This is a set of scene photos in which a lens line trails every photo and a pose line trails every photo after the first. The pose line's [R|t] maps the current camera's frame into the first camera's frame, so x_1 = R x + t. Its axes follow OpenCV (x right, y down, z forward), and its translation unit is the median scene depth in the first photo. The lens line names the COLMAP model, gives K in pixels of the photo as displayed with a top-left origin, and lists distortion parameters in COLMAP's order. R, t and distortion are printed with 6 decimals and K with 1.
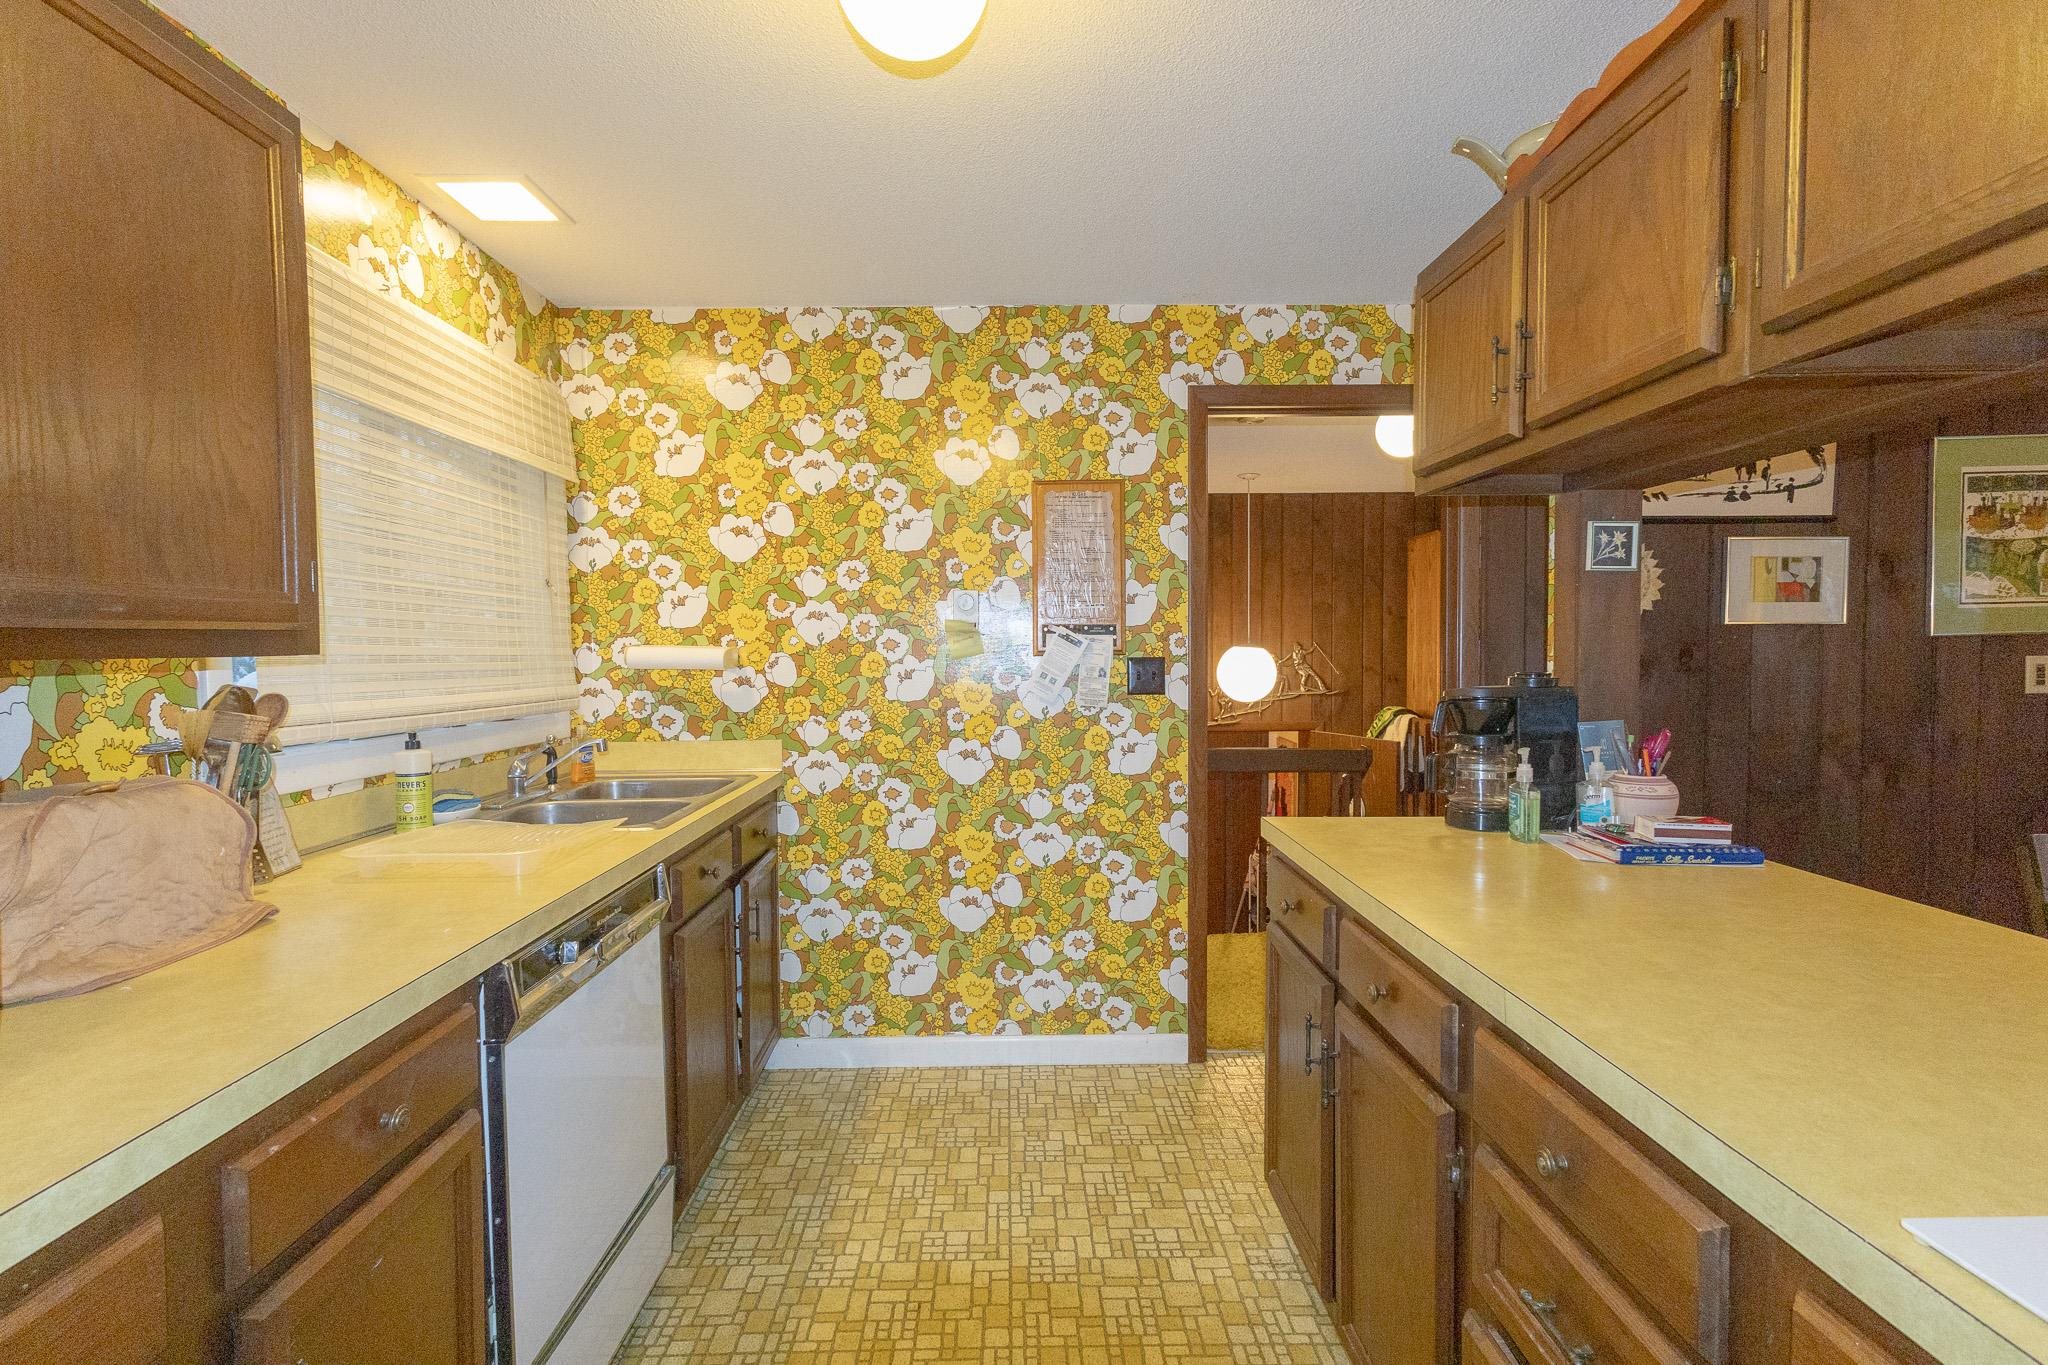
lens RADIAL K [[947.3, 0, 1018.5], [0, 947.3, 677.3], [0, 0, 1]] dist [0.005035, -0.000874]
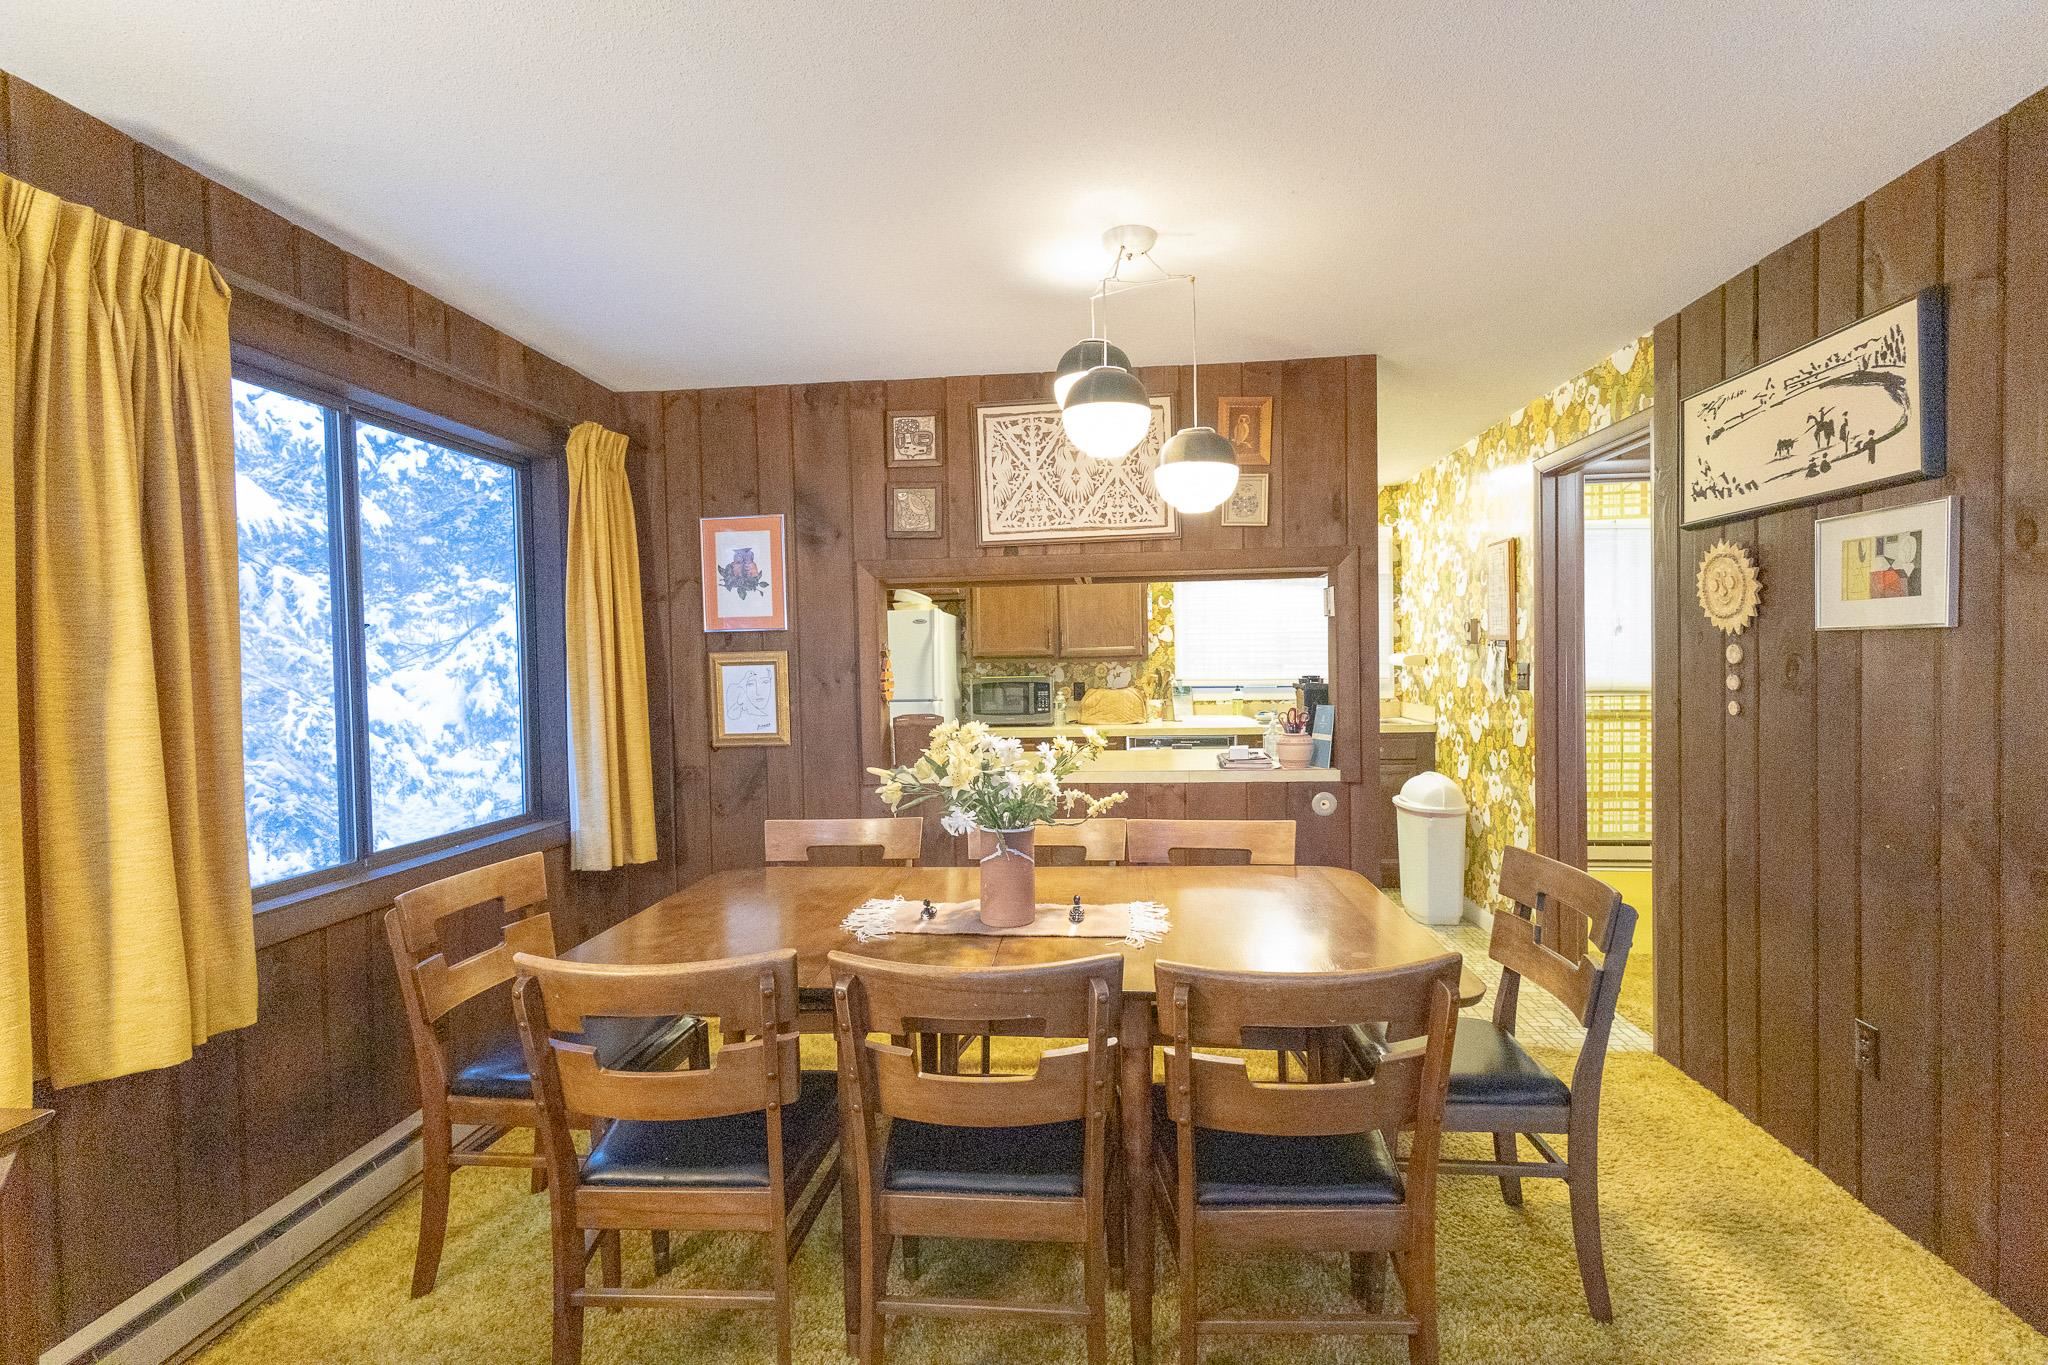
lens RADIAL K [[947.3, 0, 1025.0], [0, 947.3, 685.7], [0, 0, 1]] dist [0.005035, -0.000874]
pose [[-0.110622, 0.036503, -0.993192, 1.614959], [-0.012092, 0.999202, 0.038070, -0.032213], [0.993789, 0.016221, -0.110093, 0.431499]]
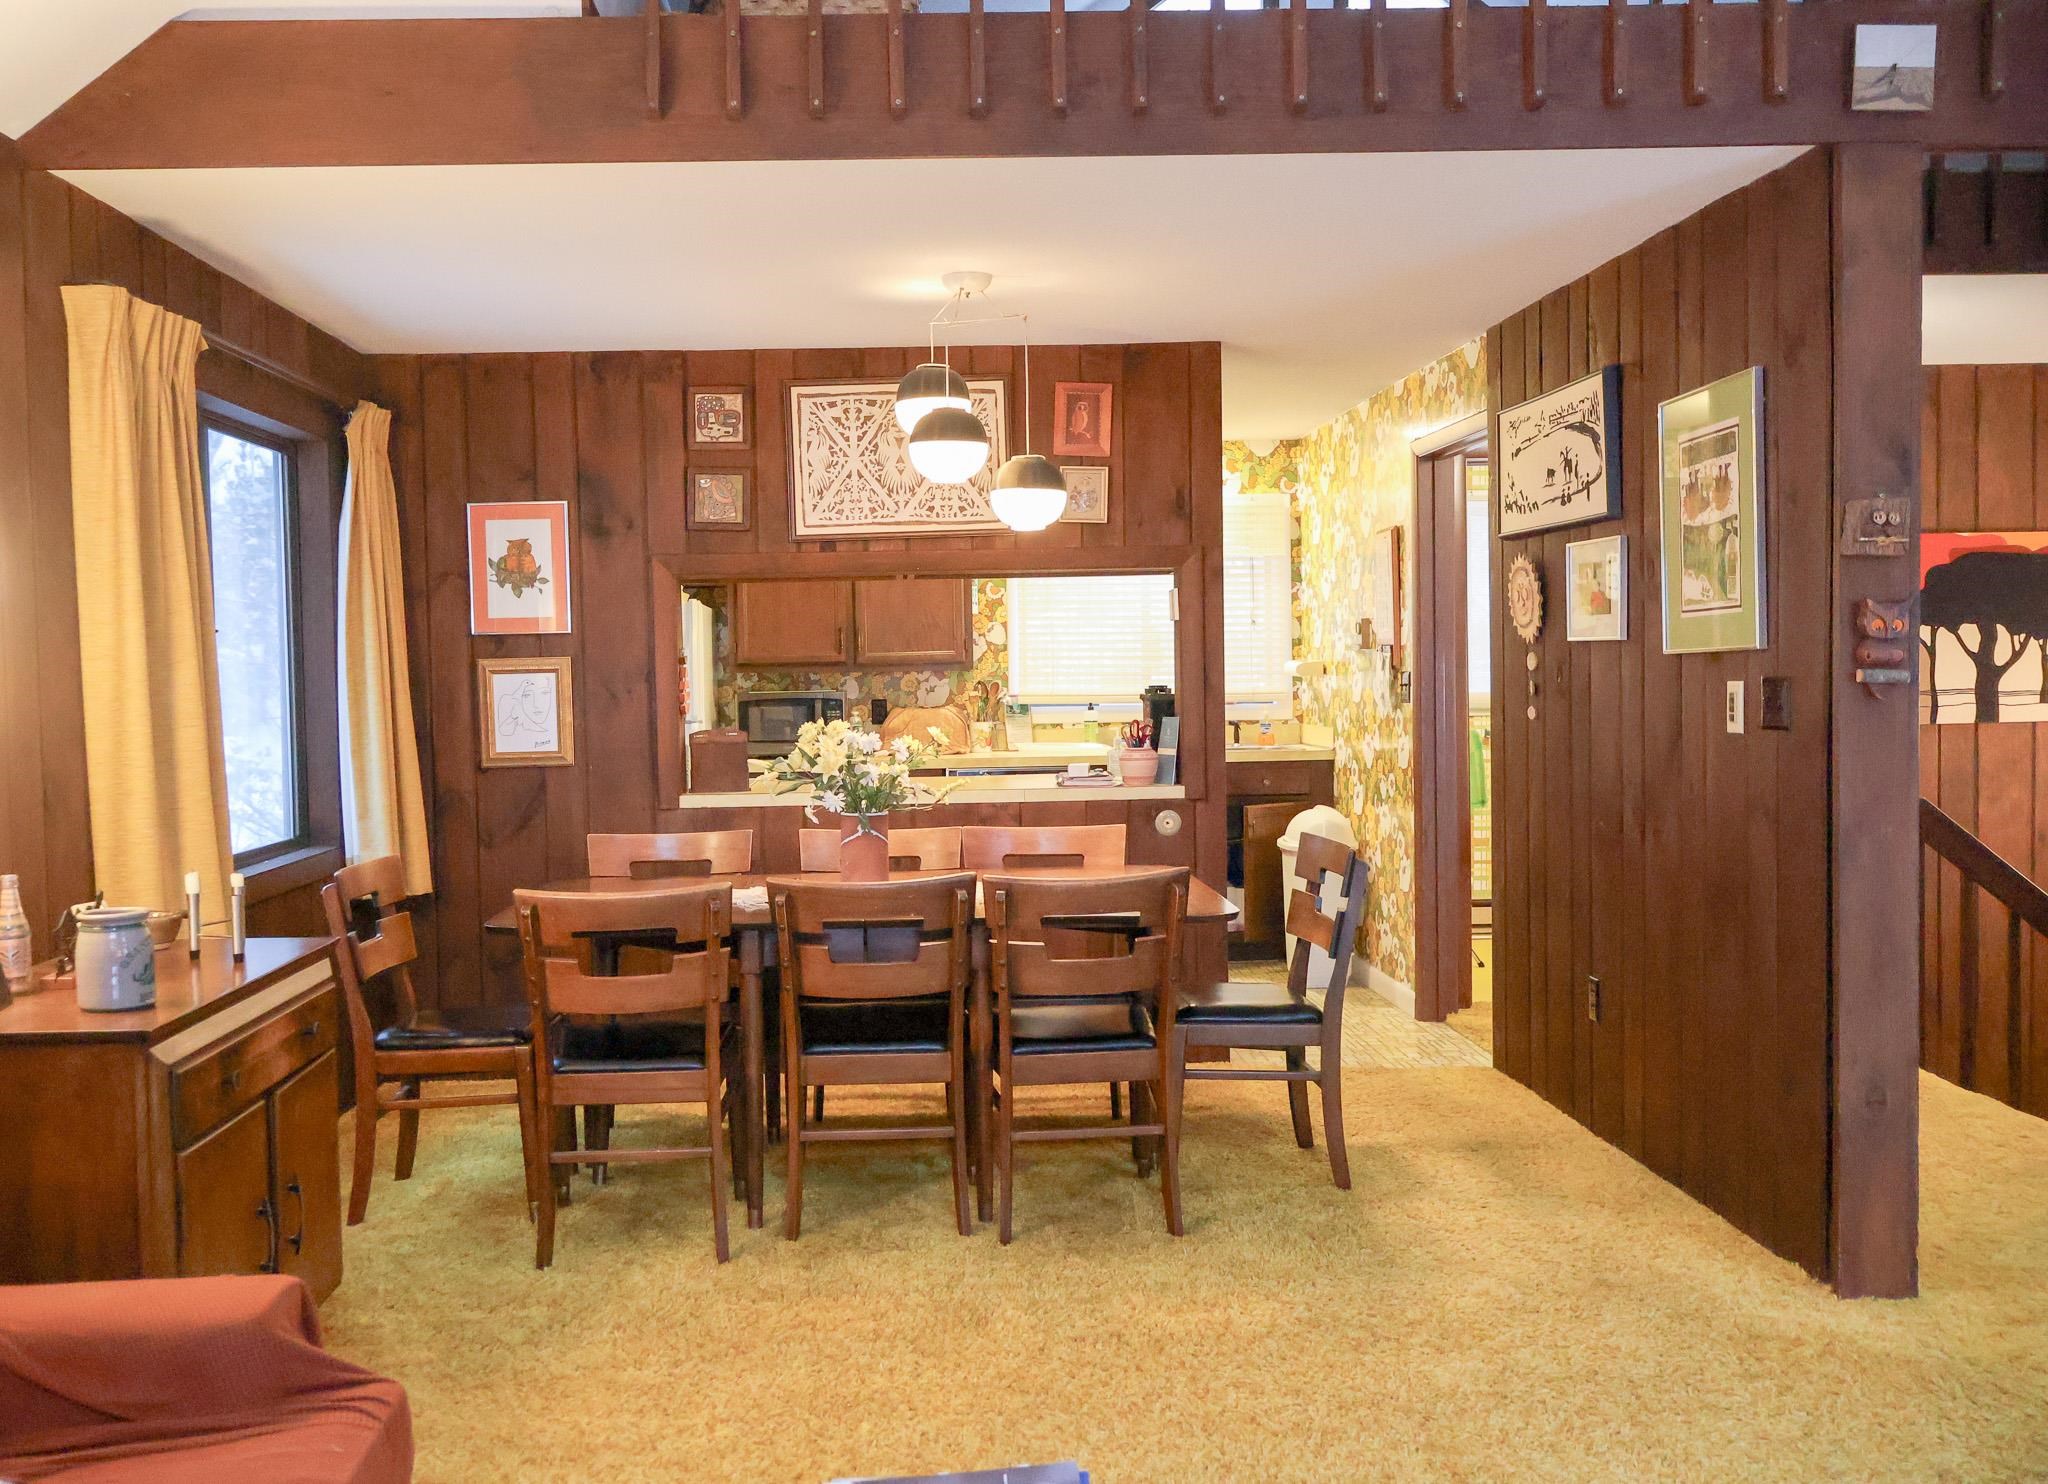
lens RADIAL K [[1823.0, 0, 959.5], [0, 1823.0, 741.0], [0, 0, 1]] dist [0.010059, 0.022702]
pose [[0.020639, 0.047467, -0.998660, 2.476620], [-0.013815, 0.998790, 0.047188, -0.035020], [0.999692, 0.012823, 0.021270, 0.388289]]
